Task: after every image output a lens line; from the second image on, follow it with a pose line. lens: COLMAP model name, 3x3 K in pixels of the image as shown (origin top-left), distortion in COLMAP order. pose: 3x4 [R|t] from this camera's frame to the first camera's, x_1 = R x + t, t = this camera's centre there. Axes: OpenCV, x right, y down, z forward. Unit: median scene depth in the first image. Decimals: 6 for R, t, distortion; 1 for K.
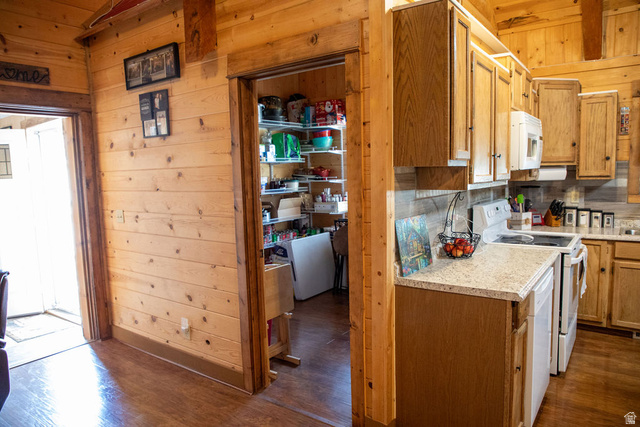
lens RADIAL K [[434.5, 0, 320.0], [0, 434.5, 213.5], [0, 0, 1]] dist [-0.077879, 0.041799]
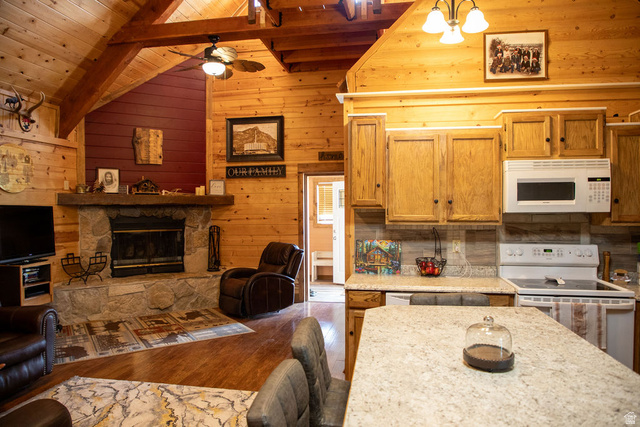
lens RADIAL K [[434.5, 0, 320.0], [0, 434.5, 213.5], [0, 0, 1]] dist [-0.077879, 0.041799]
pose [[0.428937, 0.035897, -0.902621, 1.155680], [-0.097026, 0.995260, -0.006526, -0.042598], [0.898108, 0.090377, 0.430387, 0.080762]]
